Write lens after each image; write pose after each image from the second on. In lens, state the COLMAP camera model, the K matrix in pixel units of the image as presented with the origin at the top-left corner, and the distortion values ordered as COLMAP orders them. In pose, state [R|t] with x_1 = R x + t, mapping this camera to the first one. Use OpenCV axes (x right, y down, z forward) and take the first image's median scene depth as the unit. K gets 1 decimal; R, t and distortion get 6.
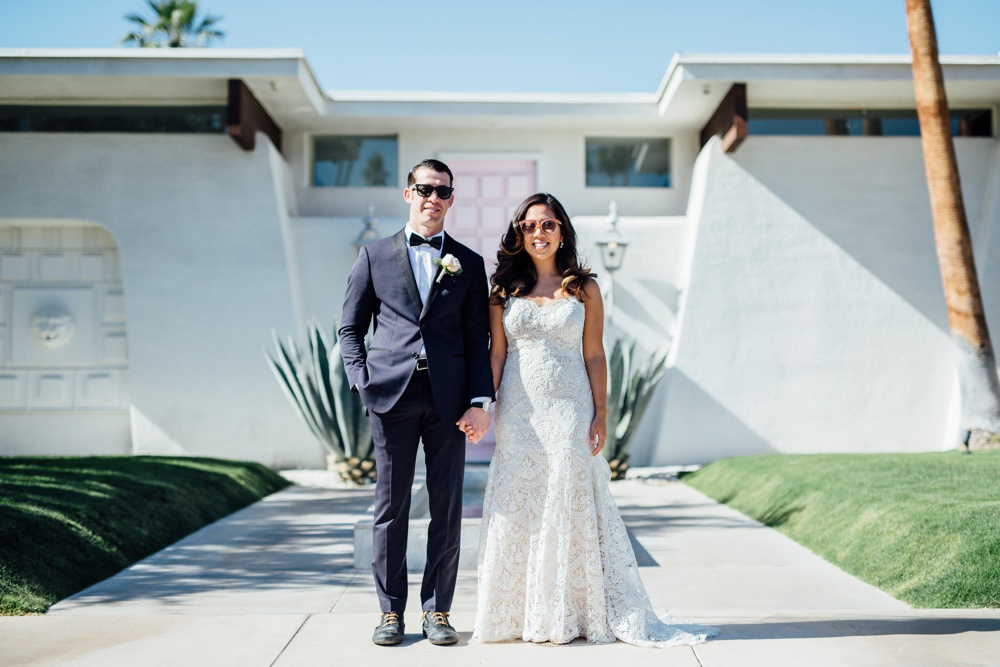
lens RADIAL K [[1442.5, 0, 538.2], [0, 1442.5, 332.9], [0, 0, 1]] dist [-0.006178, 0.033687]
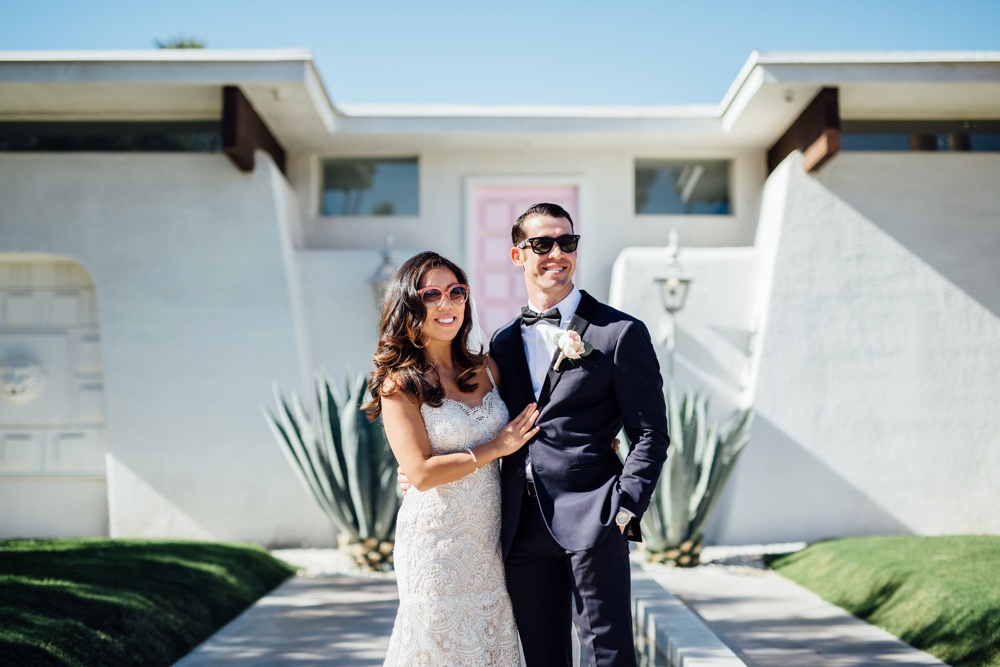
lens RADIAL K [[1450.6, 0, 500.0], [0, 1450.6, 333.5], [0, 0, 1]] dist [0.004319, 0.019720]
pose [[0.999512, -0.001883, -0.031167, -0.024300], [0.000991, 0.999590, -0.028612, -0.006070], [0.031208, 0.028568, 0.999105, 0.148306]]
